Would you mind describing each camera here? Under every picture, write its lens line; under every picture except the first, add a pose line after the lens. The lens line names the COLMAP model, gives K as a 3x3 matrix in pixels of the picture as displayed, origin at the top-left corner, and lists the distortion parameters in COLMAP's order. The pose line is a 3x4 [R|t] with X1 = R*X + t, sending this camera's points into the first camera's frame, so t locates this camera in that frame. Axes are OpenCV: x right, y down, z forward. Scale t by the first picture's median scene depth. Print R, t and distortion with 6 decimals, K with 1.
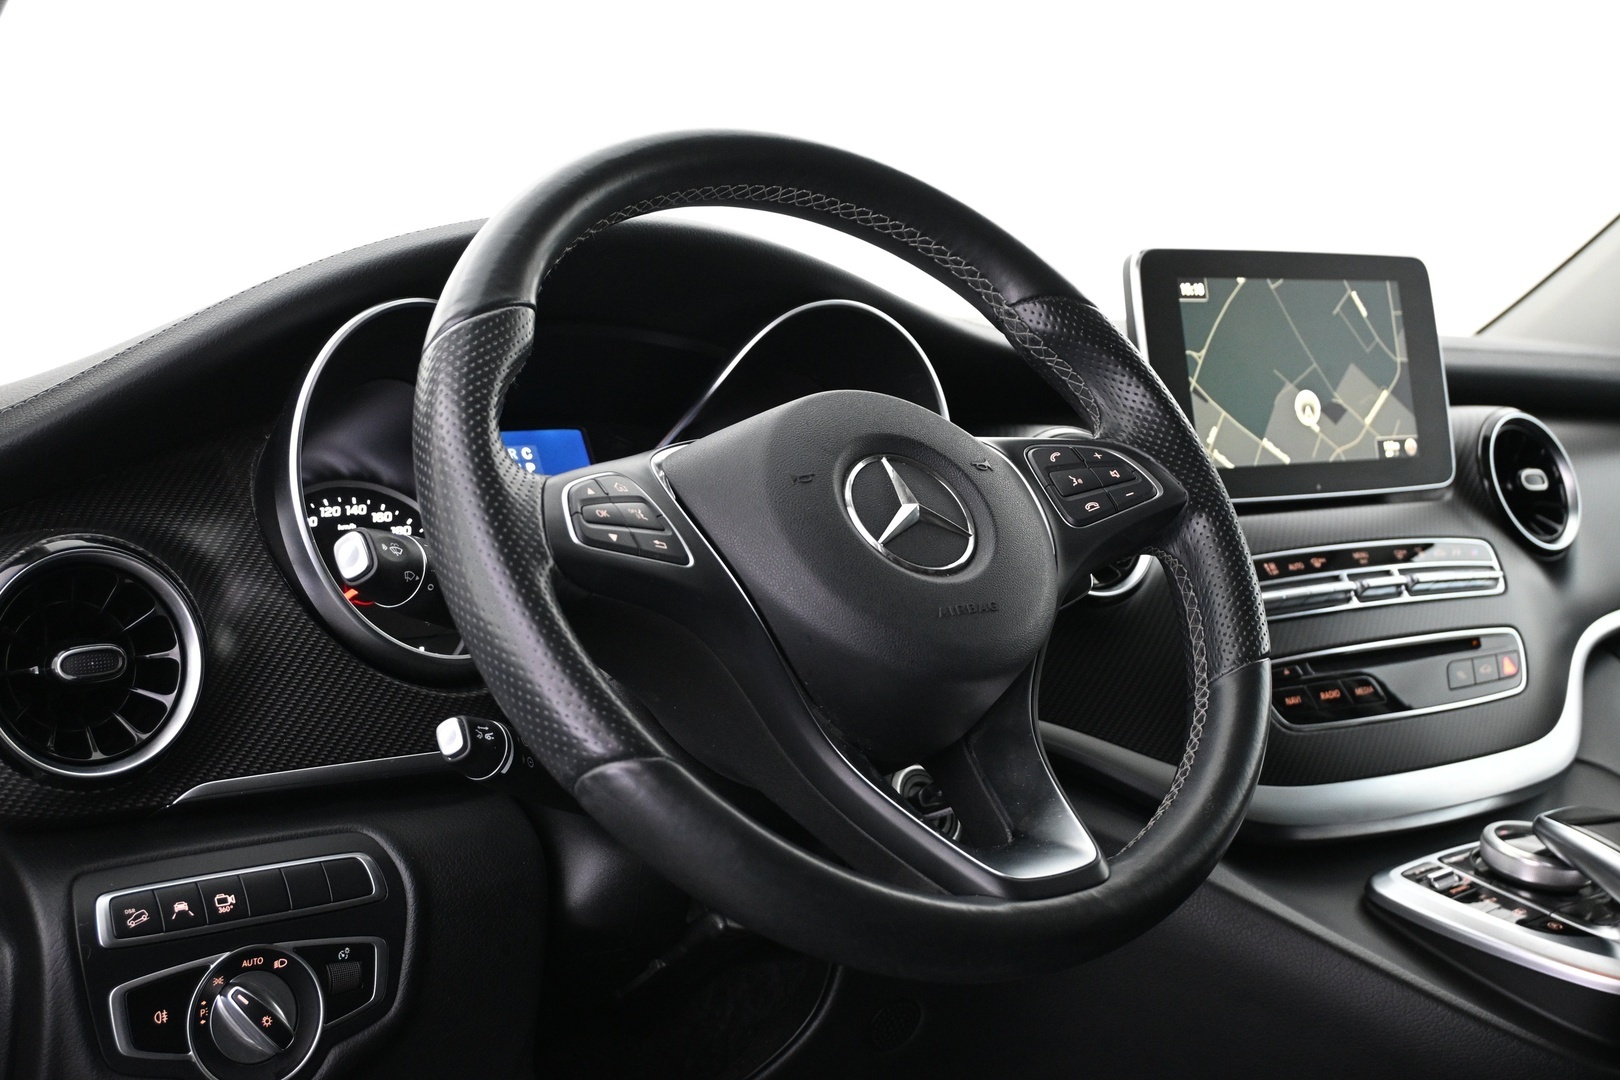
lens RADIAL K [[2147.0, 0, 800.7], [0, 2147.0, 539.8], [0, 0, 1]] dist [0.001518, 0.000000]
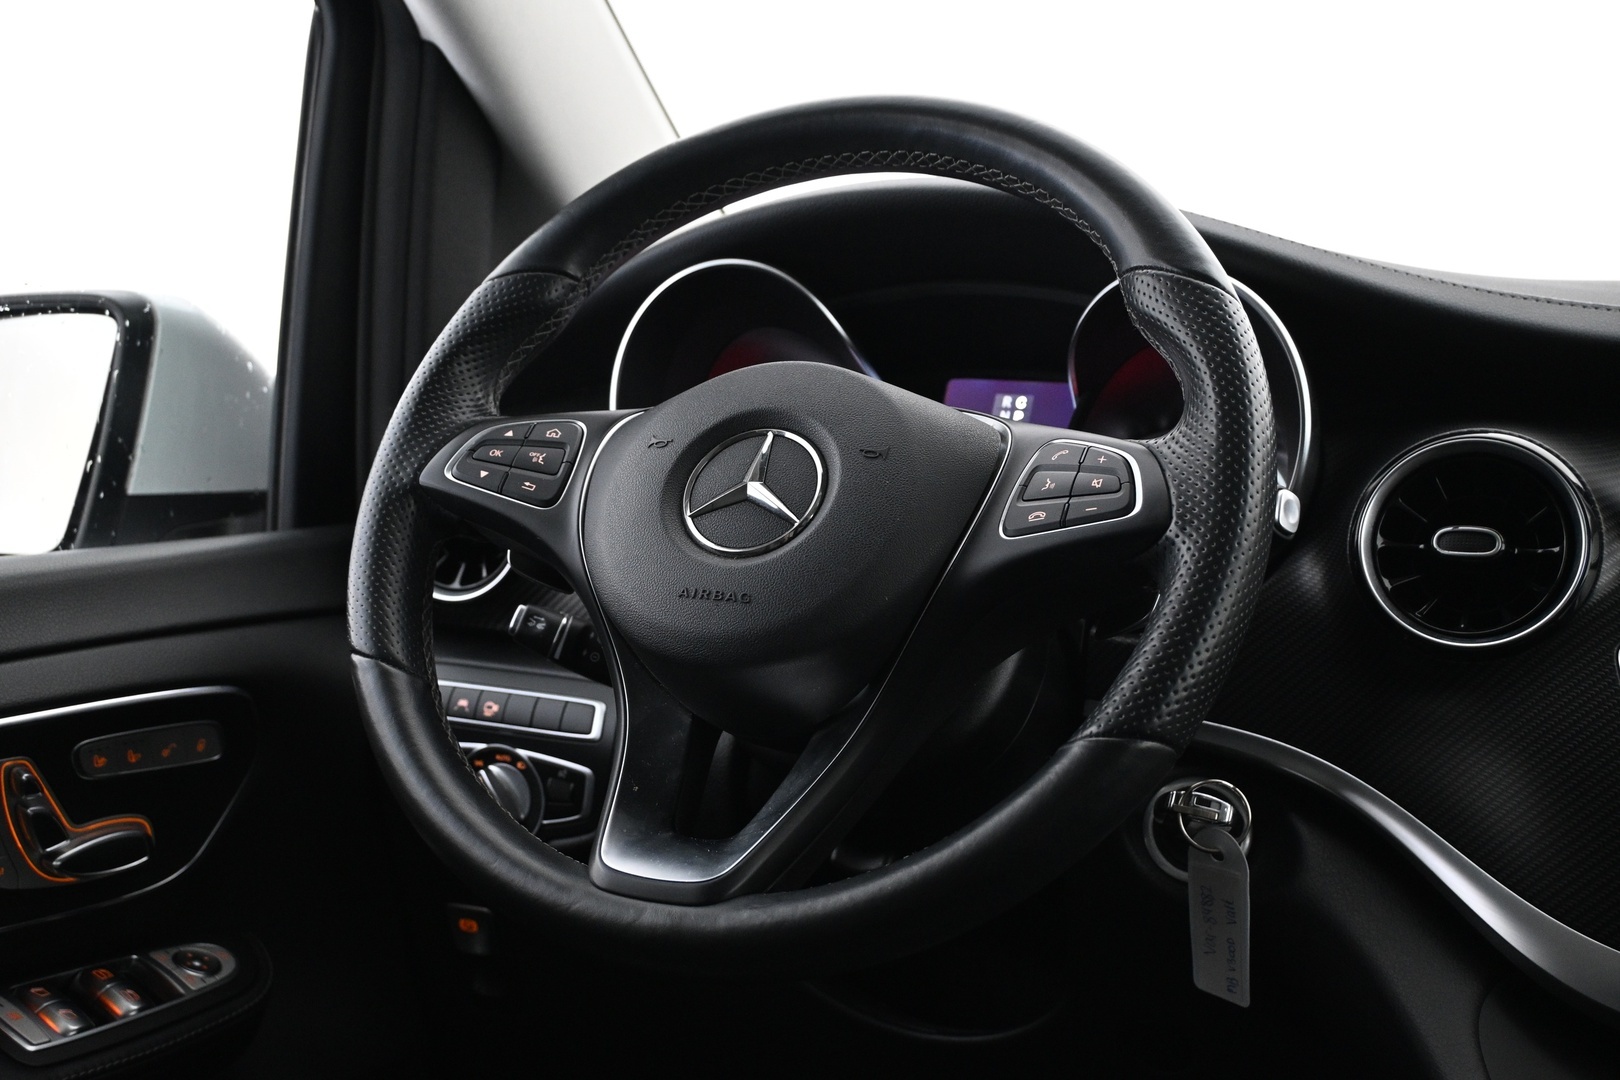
lens RADIAL K [[1766.5, 0, 802.8], [0, 1766.5, 535.1], [0, 0, 1]] dist [-0.031537, 0.000000]
pose [[0.466782, 0.150906, -0.871402, 0.597673], [-0.091793, 0.988279, 0.121975, -0.072306], [0.879596, 0.023053, 0.475163, 0.488010]]
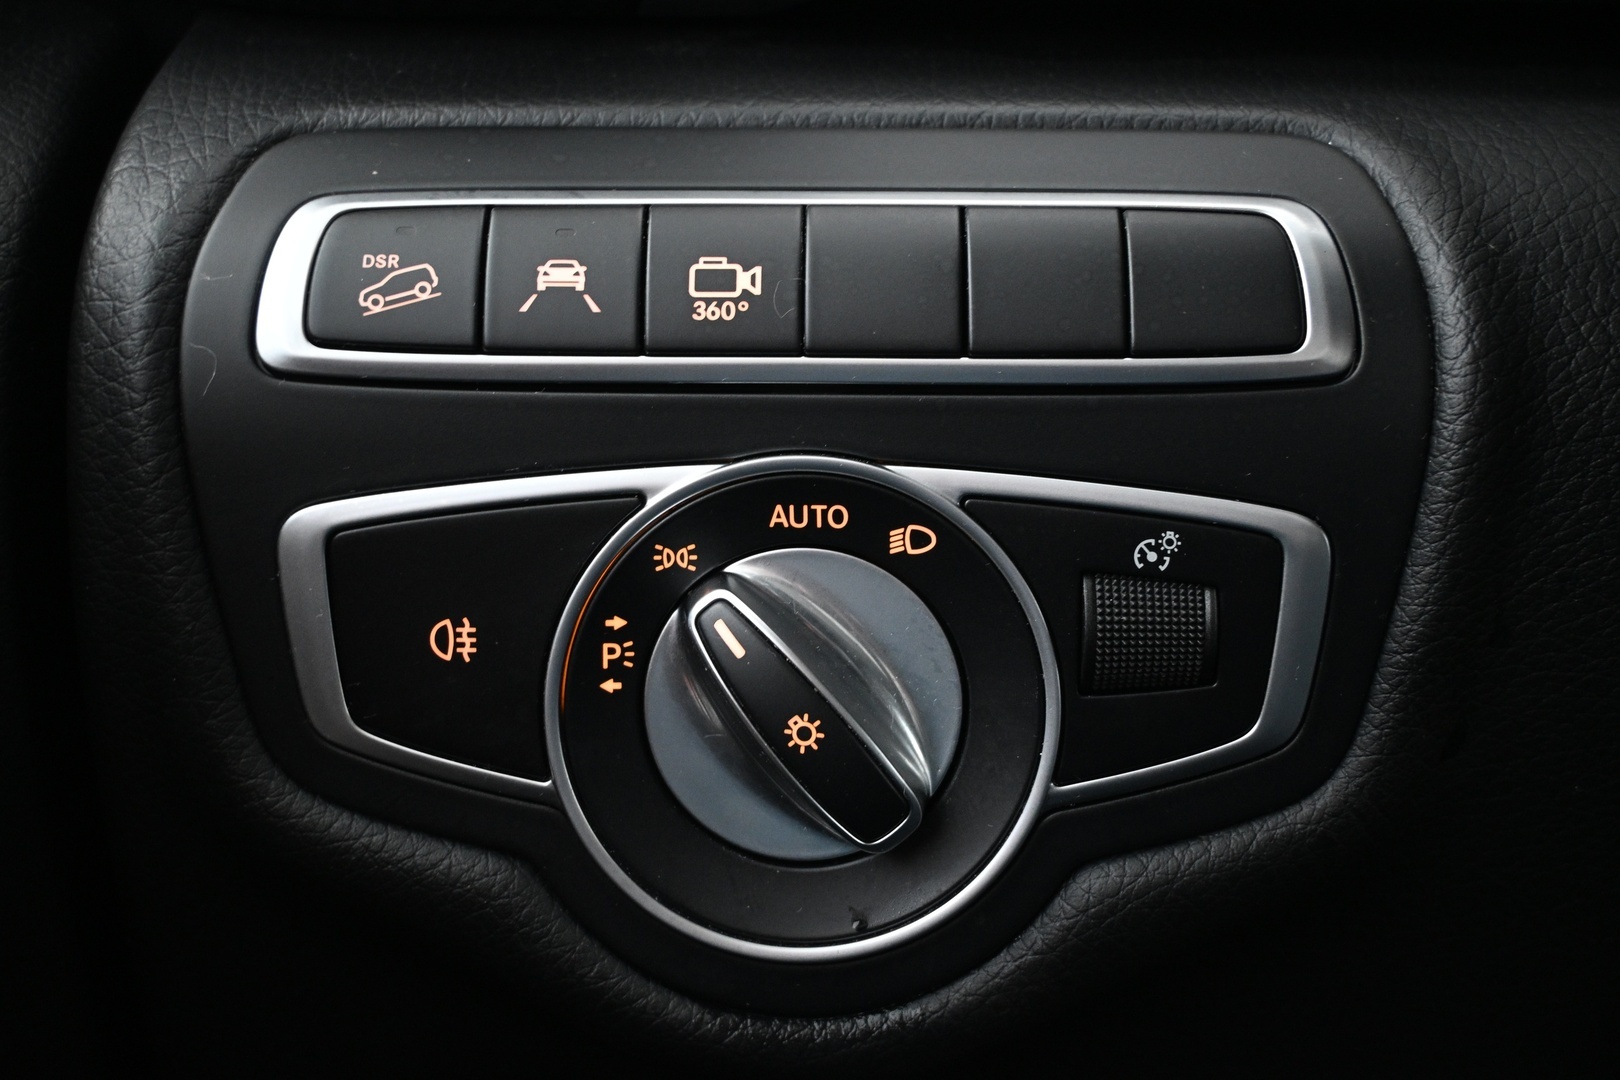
lens RADIAL K [[1903.6, 0, 811.3], [0, 1903.6, 532.1], [0, 0, 1]] dist [0.081971, 0.000000]
pose [[0.777919, 0.169756, -0.605000, -0.079576], [-0.062536, 0.978952, 0.194272, 0.115306], [0.625245, -0.113293, 0.772161, 0.619855]]
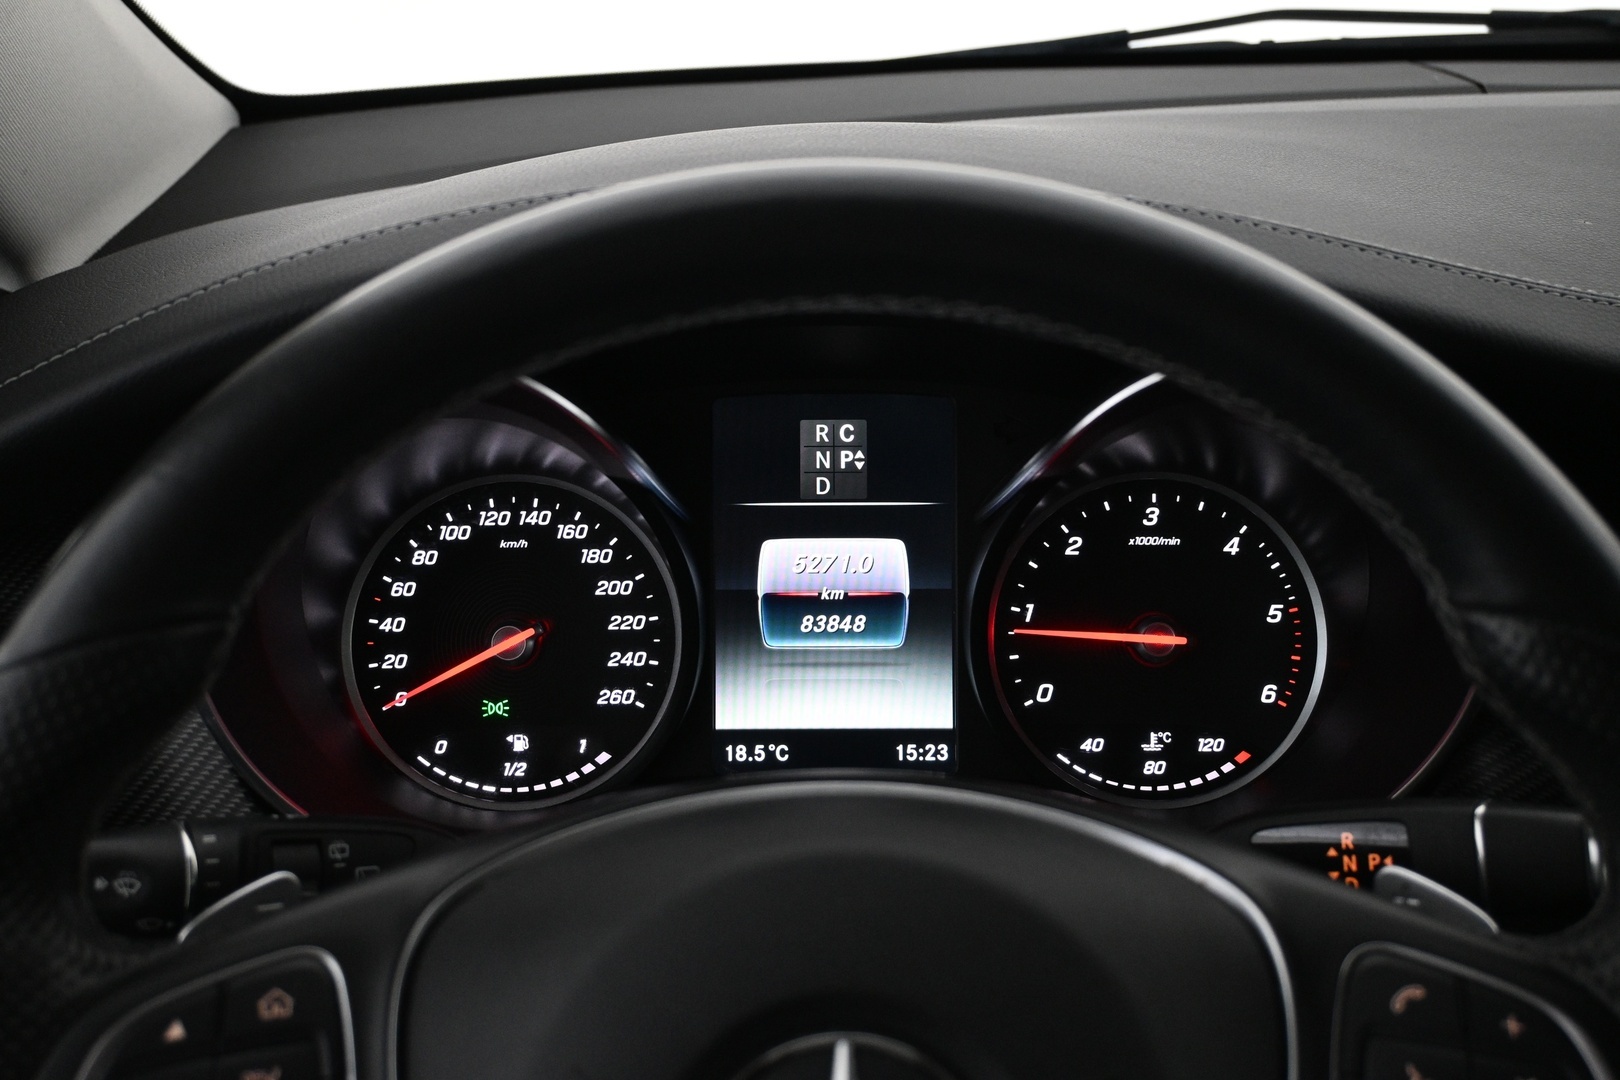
lens RADIAL K [[1903.6, 0, 803.1], [0, 1903.6, 542.7], [0, 0, 1]] dist [0.081971, 0.000000]
pose [[0.802809, 0.277433, -0.527758, 0.173351], [-0.054006, 0.915347, 0.399029, -0.238160], [0.593786, -0.291842, 0.749831, 0.555021]]
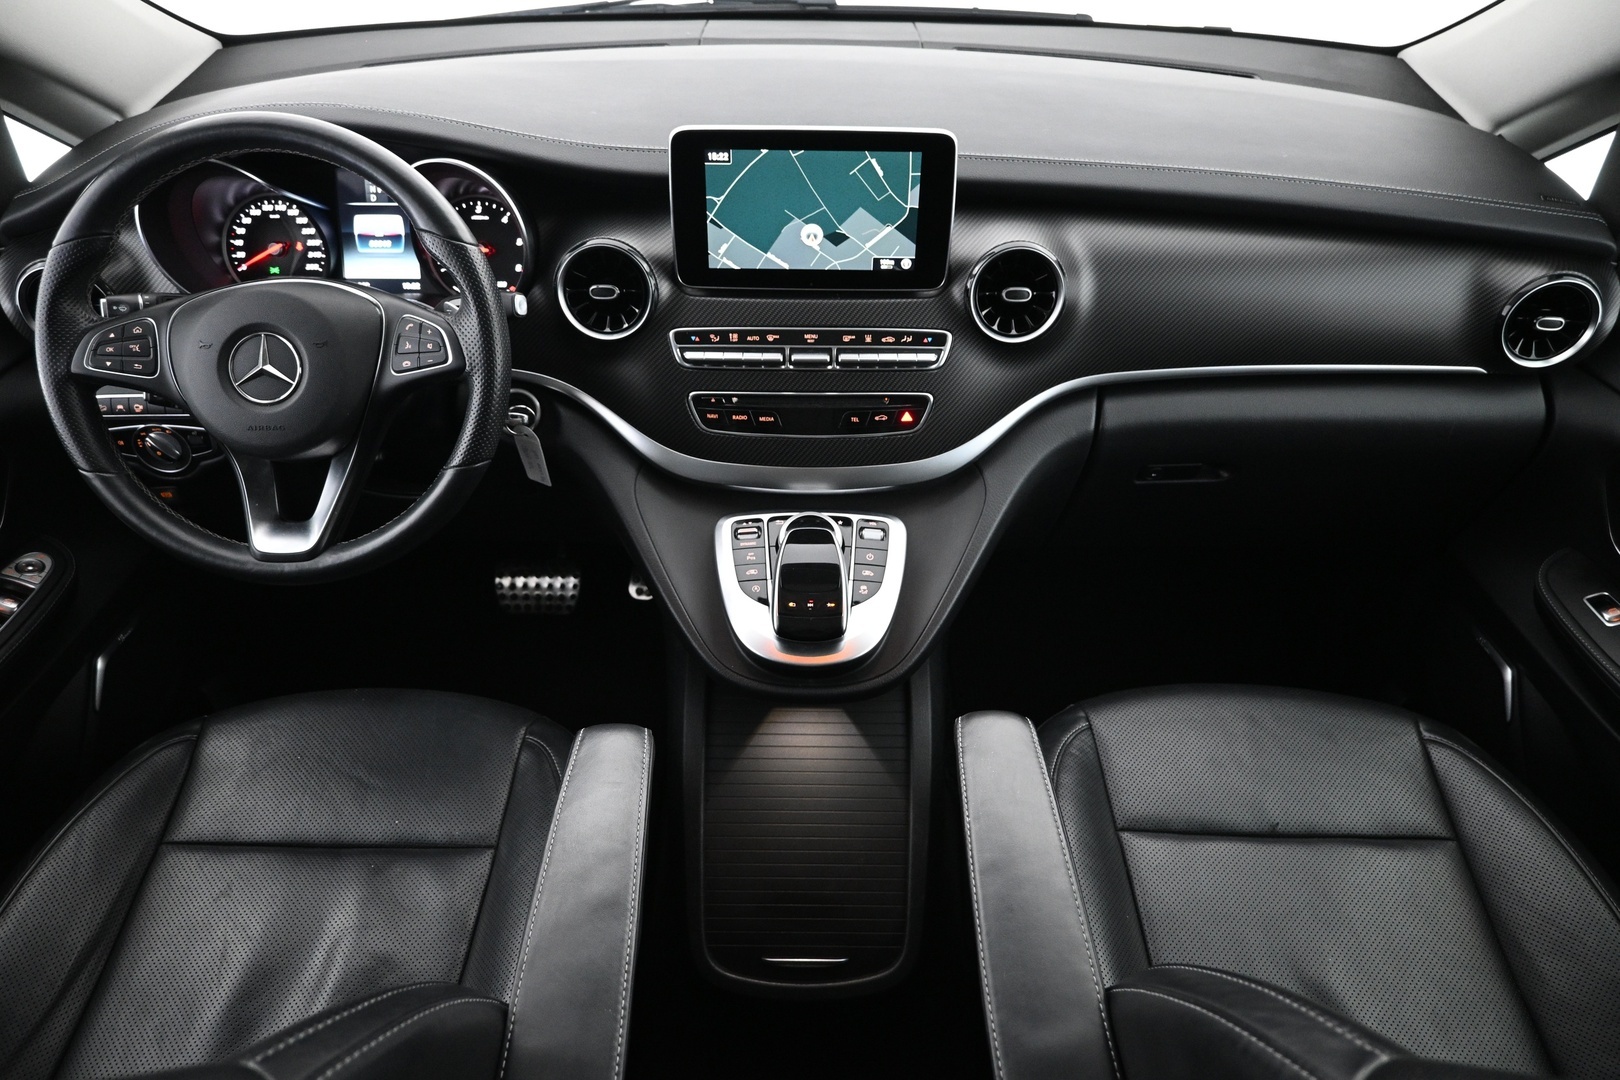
lens RADIAL K [[1121.9, 0, 818.9], [0, 1121.9, 533.2], [0, 0, 1]] dist [-0.008967, -0.001959]
pose [[0.800644, 0.419708, -0.427569, 0.778985], [-0.066556, 0.771524, 0.632709, -0.471070], [0.595433, -0.478117, 0.645650, 0.418799]]
